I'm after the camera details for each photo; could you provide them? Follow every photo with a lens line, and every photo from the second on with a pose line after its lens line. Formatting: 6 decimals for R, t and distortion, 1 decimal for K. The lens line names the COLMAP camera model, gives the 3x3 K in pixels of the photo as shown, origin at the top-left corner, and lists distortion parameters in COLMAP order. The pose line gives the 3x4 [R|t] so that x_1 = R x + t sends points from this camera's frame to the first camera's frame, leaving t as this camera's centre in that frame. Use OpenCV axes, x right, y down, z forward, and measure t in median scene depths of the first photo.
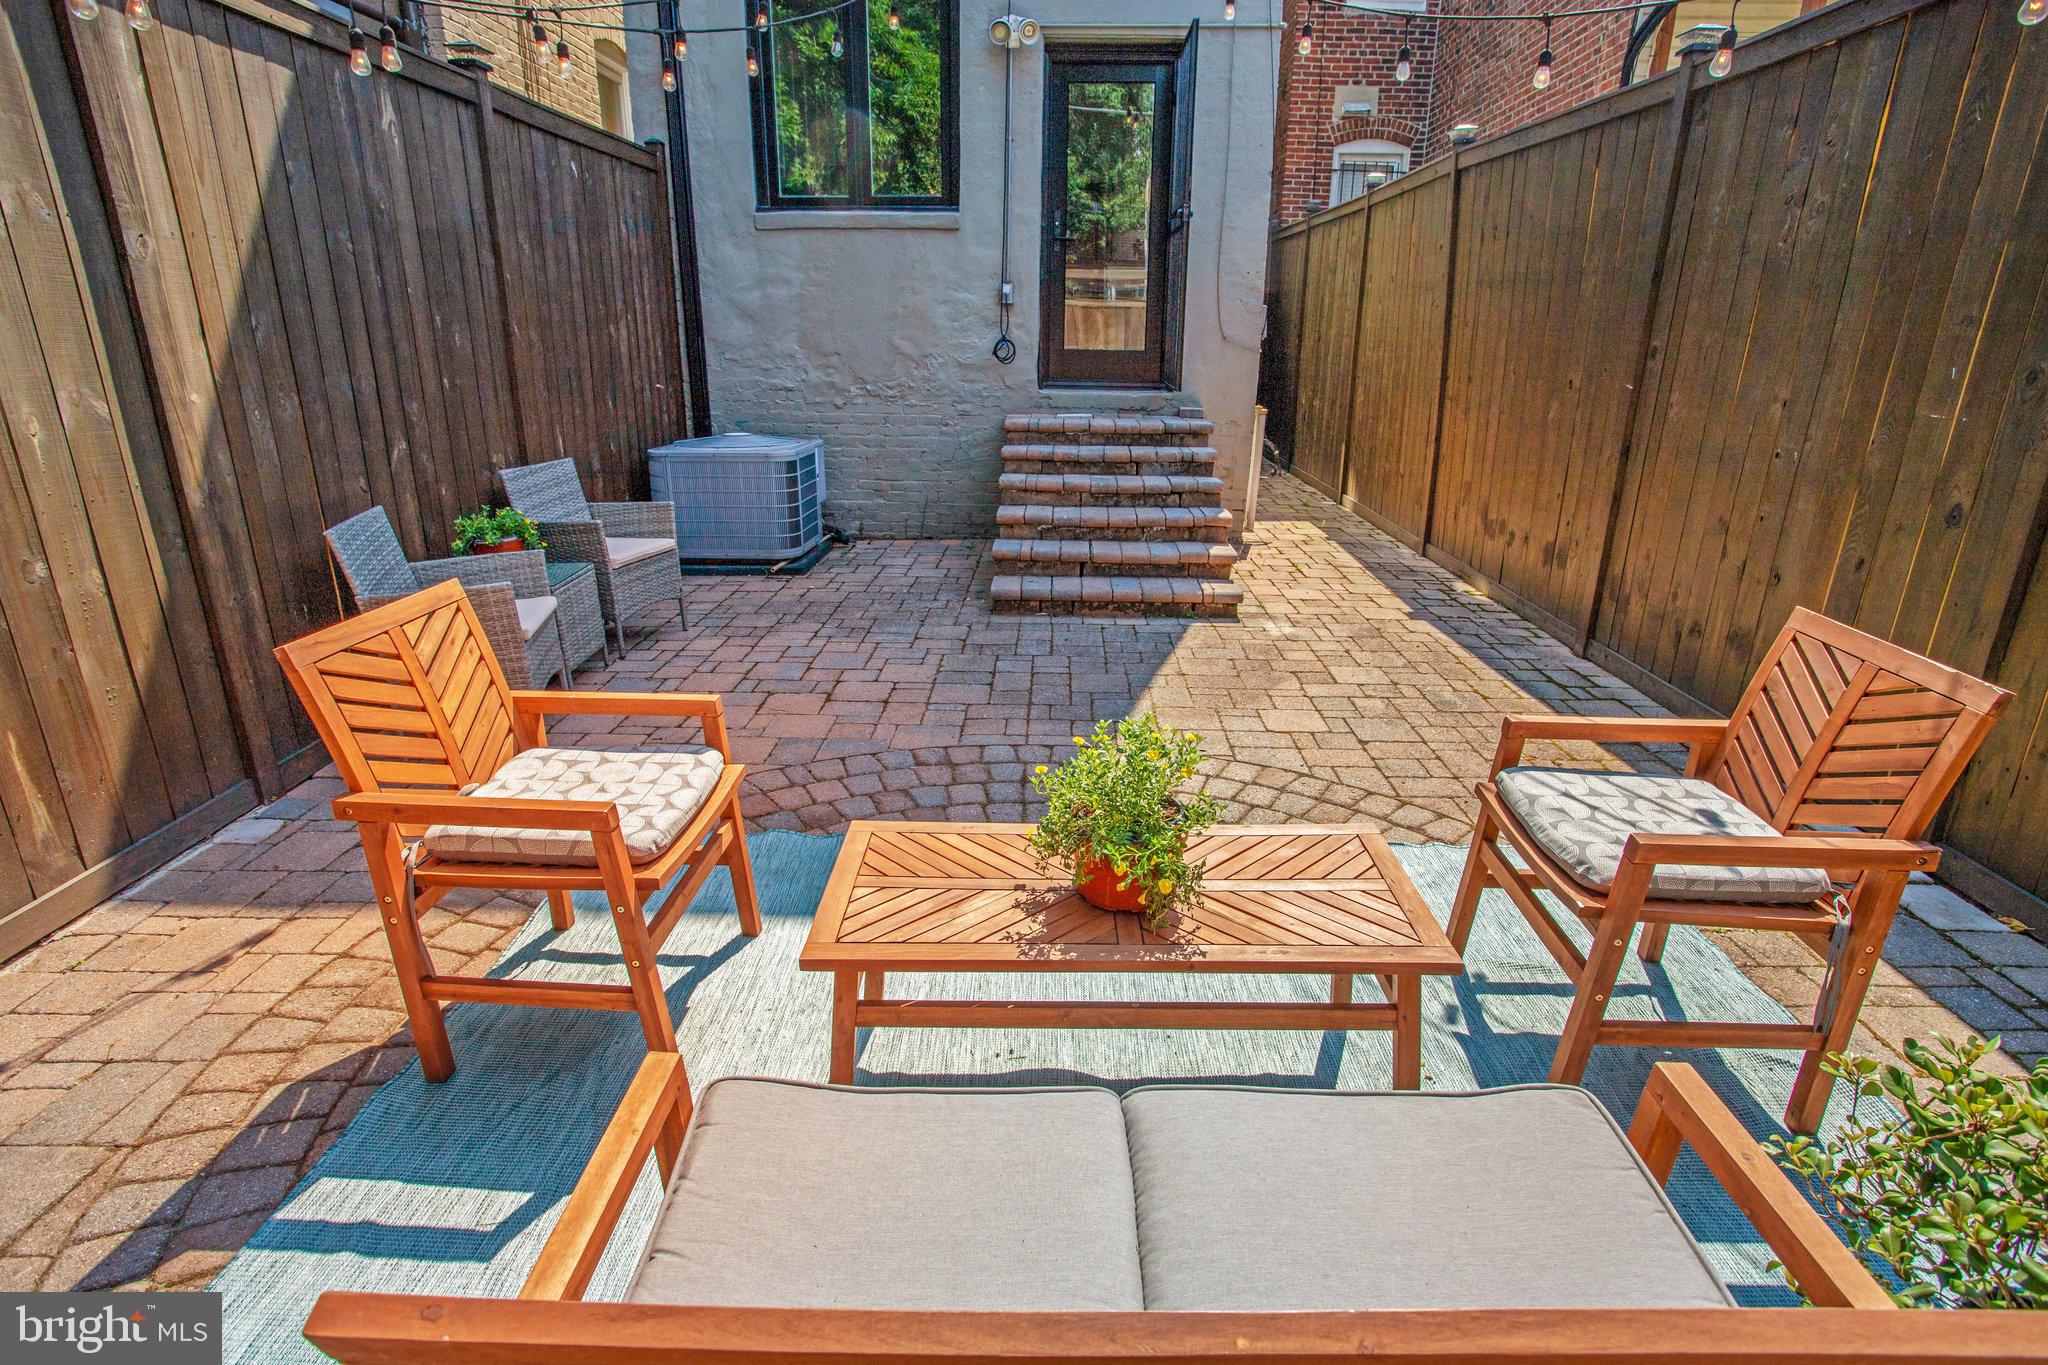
lens RADIAL K [[1163.2, 0, 1011.7], [0, 1163.2, 725.7], [0, 0, 1]] dist [-0.046121, 0.018861]
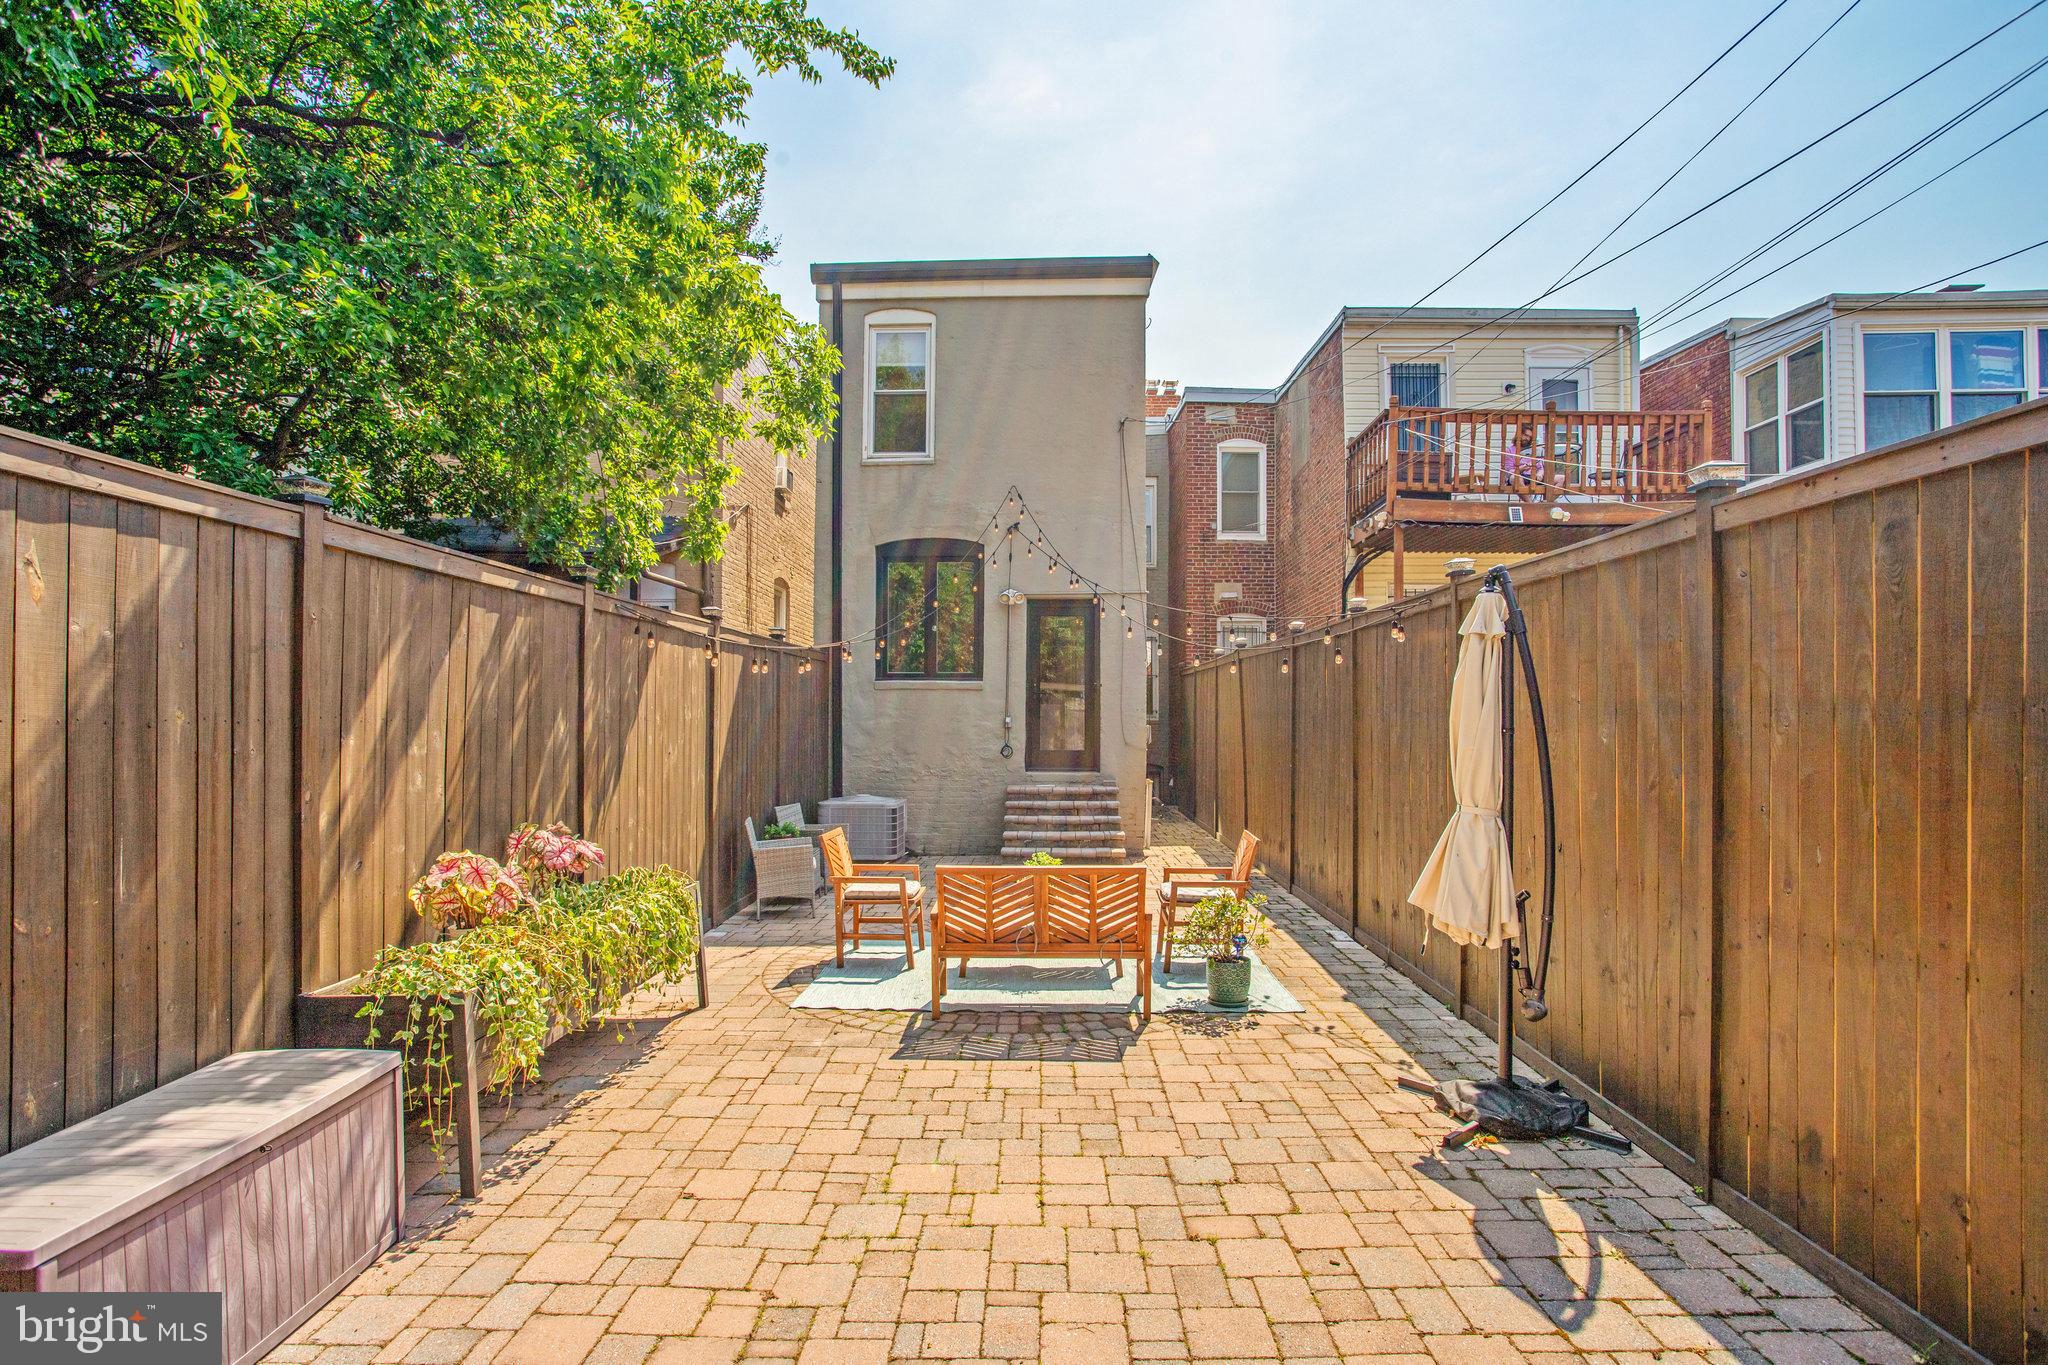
lens RADIAL K [[1163.2, 0, 1025.8], [0, 1163.2, 685.9], [0, 0, 1]] dist [-0.046121, 0.018861]
pose [[0.999895, -0.004813, 0.013679, -0.000424], [0.009270, 0.937566, -0.347684, 0.230979], [-0.011152, 0.347774, 0.937512, -0.801344]]
